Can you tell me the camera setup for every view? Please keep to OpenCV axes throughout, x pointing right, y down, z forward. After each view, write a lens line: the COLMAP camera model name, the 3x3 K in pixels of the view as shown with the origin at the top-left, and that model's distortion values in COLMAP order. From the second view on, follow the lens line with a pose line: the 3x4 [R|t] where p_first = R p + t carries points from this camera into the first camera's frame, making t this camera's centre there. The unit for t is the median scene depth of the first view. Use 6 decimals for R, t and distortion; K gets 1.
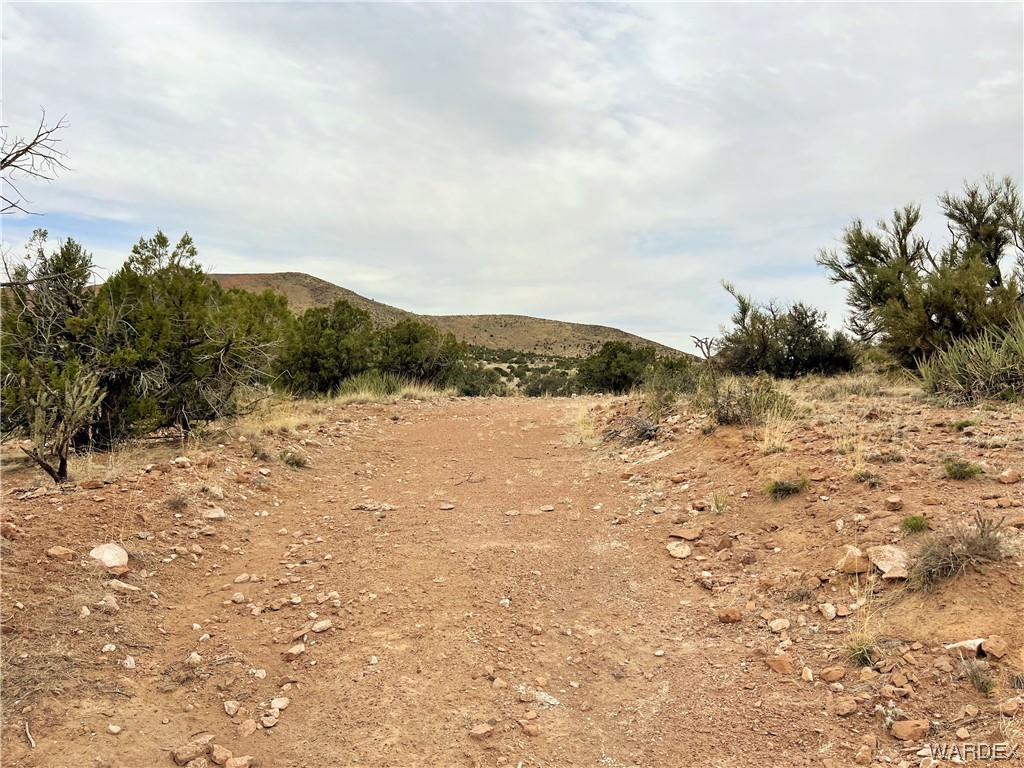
lens RADIAL K [[813.1, 0, 509.7], [0, 813.1, 392.9], [0, 0, 1]] dist [0.085022, -0.125597]
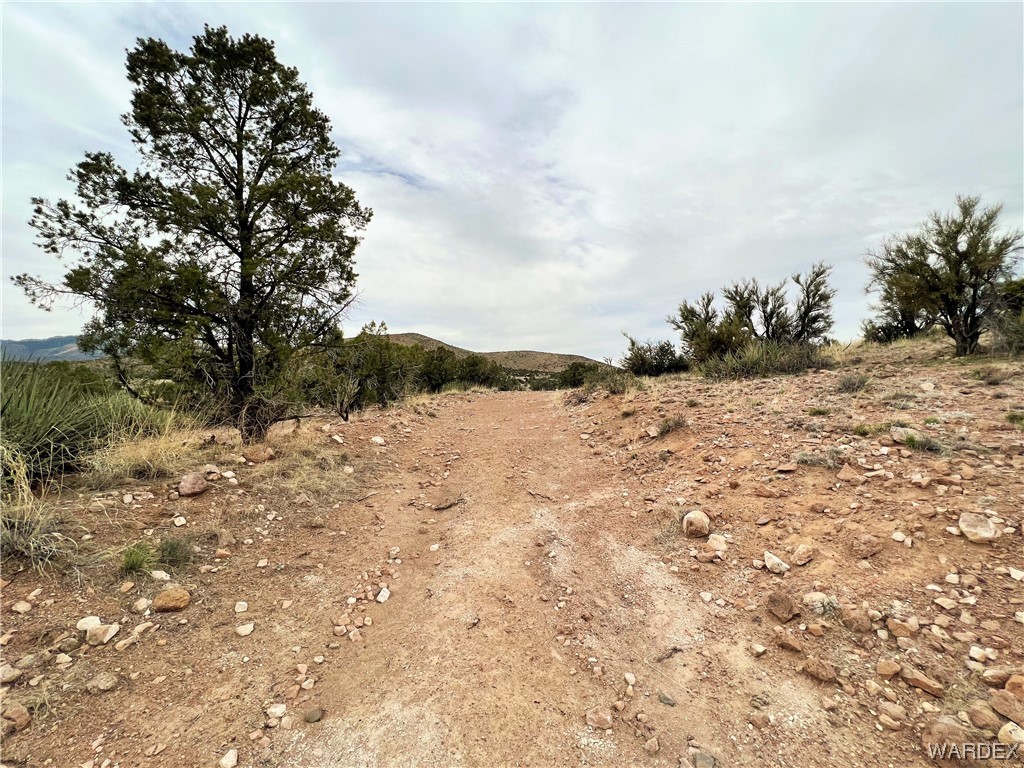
lens RADIAL K [[446.9, 0, 517.2], [0, 446.9, 389.2], [0, 0, 1]] dist [-0.003712, -0.000446]
pose [[0.999239, -0.033491, -0.019988, 0.006964], [0.033281, 0.999388, -0.010754, 0.013973], [0.020336, 0.010080, 0.999742, -0.132113]]
